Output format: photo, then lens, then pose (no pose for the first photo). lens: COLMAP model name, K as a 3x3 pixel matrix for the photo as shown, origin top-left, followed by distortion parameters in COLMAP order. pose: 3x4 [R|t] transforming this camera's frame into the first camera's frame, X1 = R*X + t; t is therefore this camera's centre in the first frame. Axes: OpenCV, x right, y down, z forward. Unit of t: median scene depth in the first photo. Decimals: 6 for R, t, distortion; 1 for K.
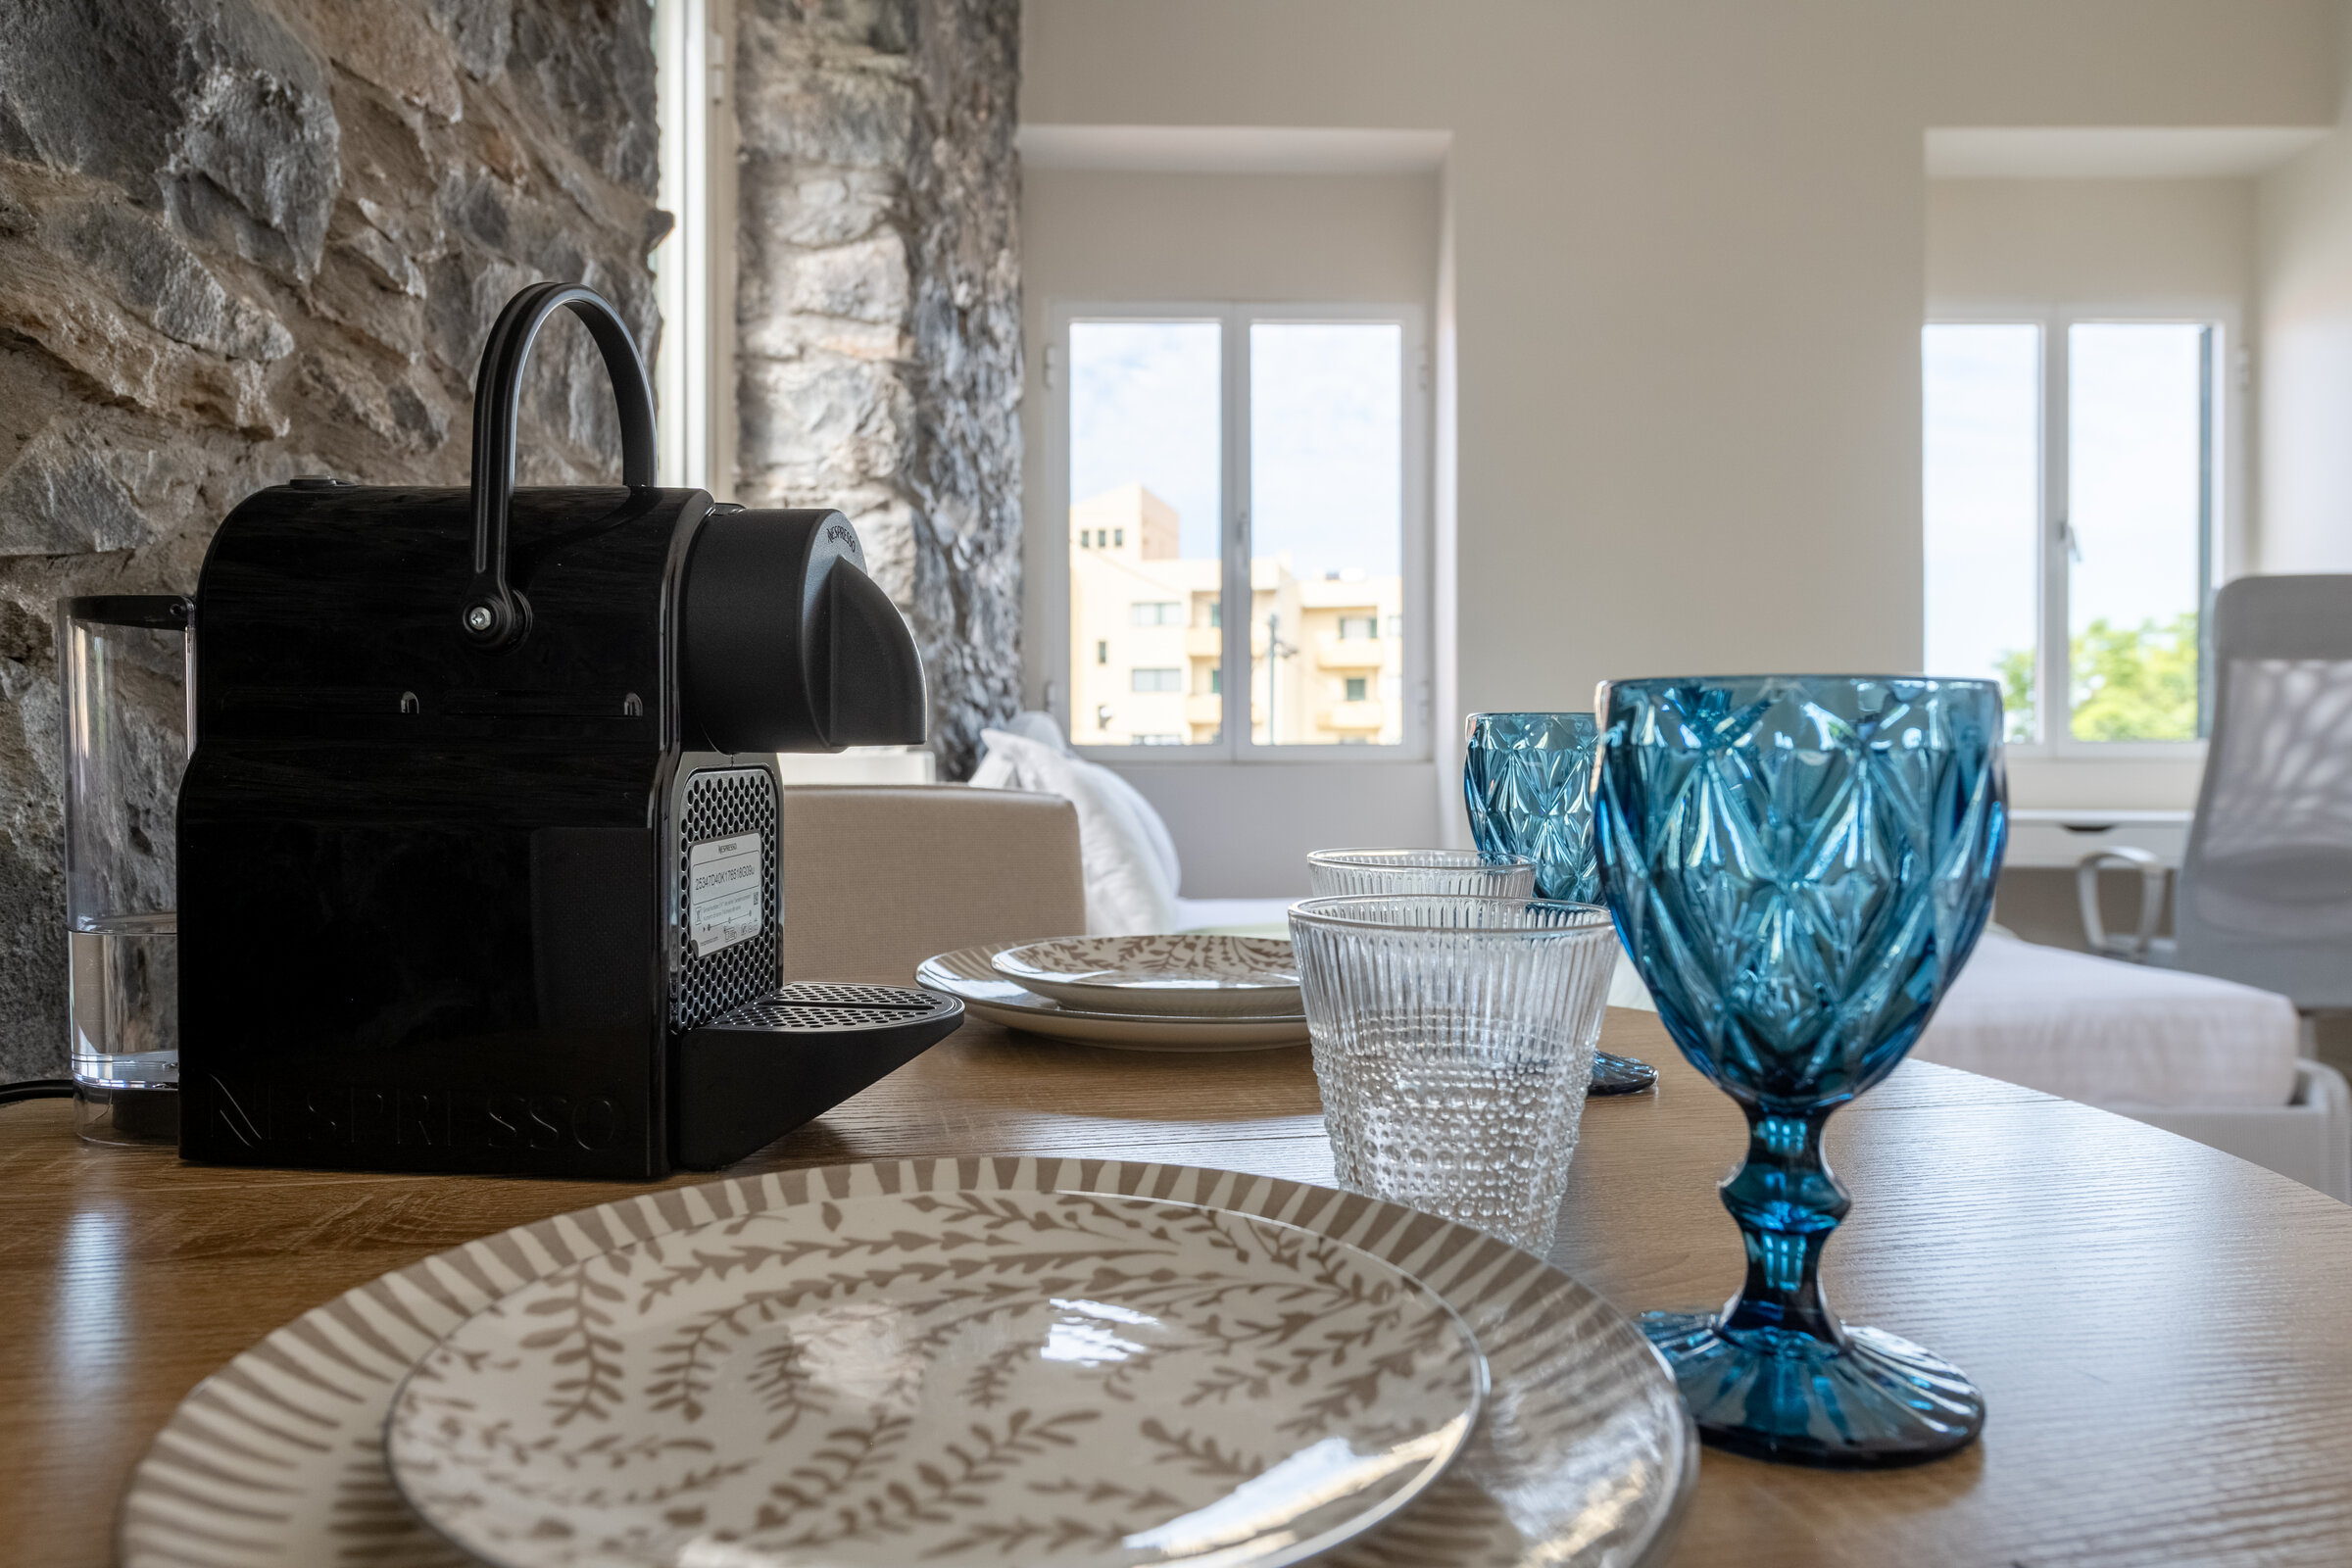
lens RADIAL K [[1624.7, 0, 1176.0], [0, 1624.7, 784.0], [0, 0, 1]] dist [0.008284, -0.002275]
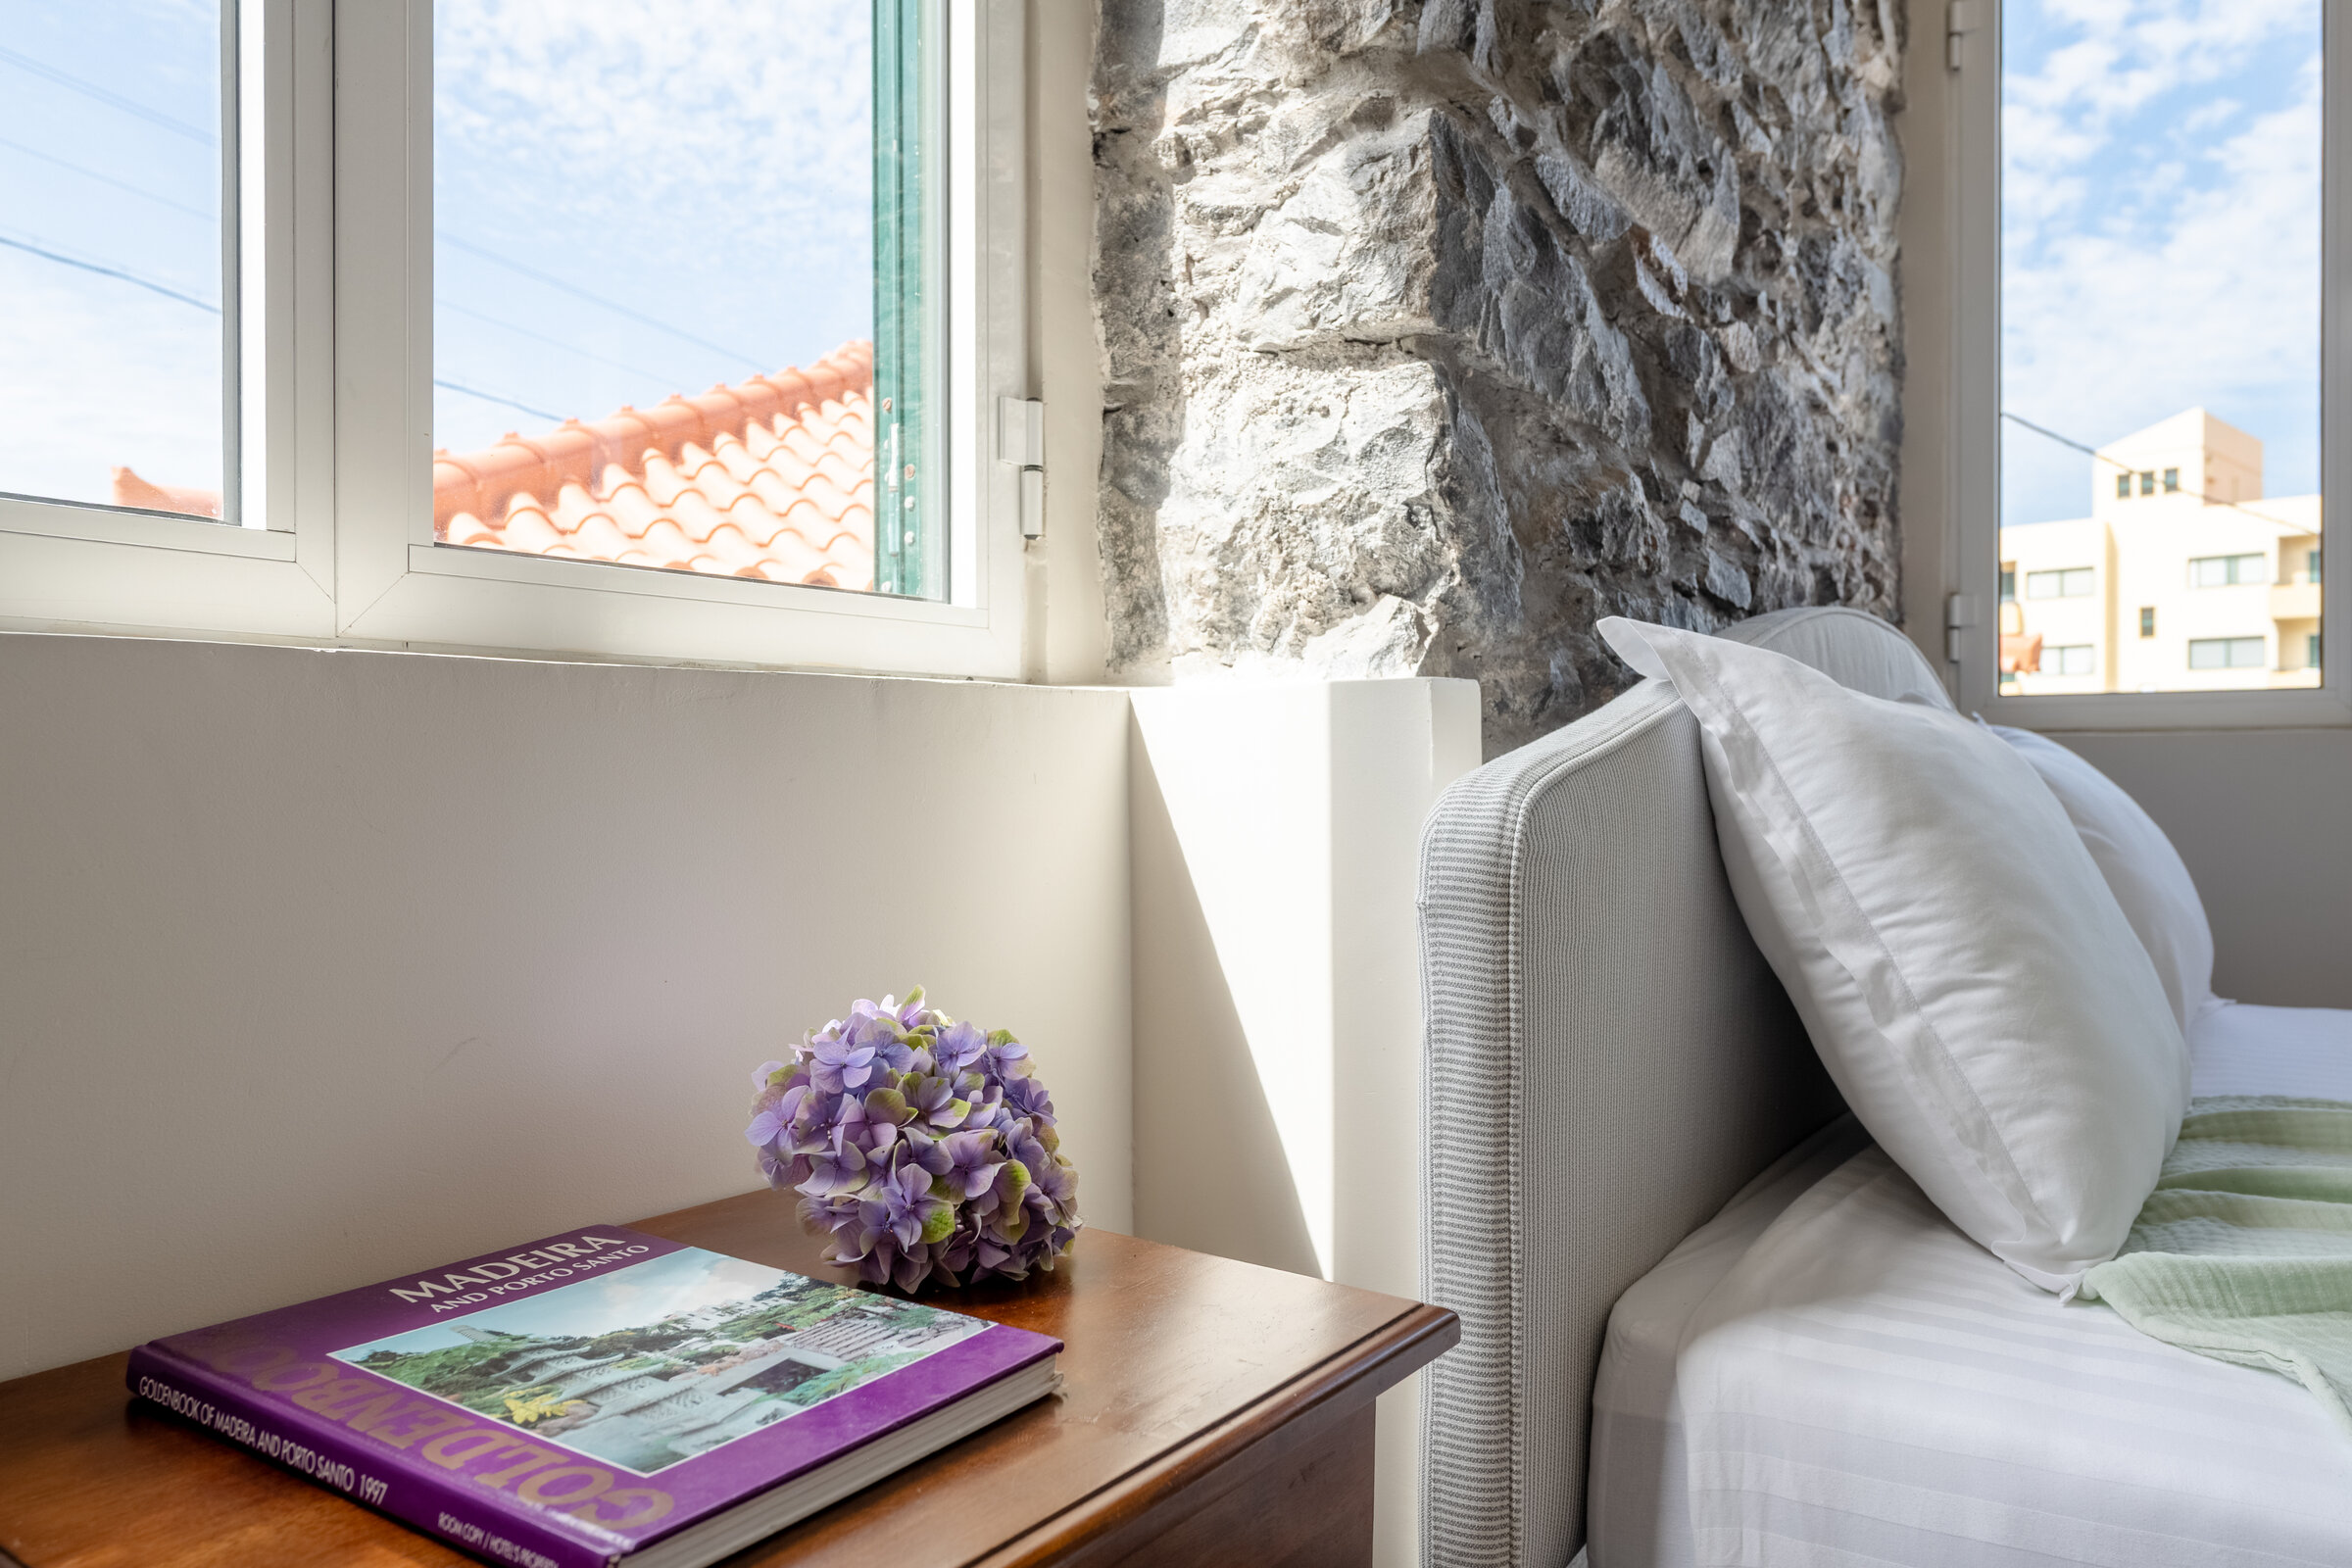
lens RADIAL K [[1624.7, 0, 1176.0], [0, 1624.7, 784.0], [0, 0, 1]] dist [0.008284, -0.002275]
pose [[0.833016, 0.003317, -0.553238, 0.014566], [-0.002884, 0.999994, 0.001653, 0.006864], [0.553241, 0.000219, 0.833021, 0.489884]]
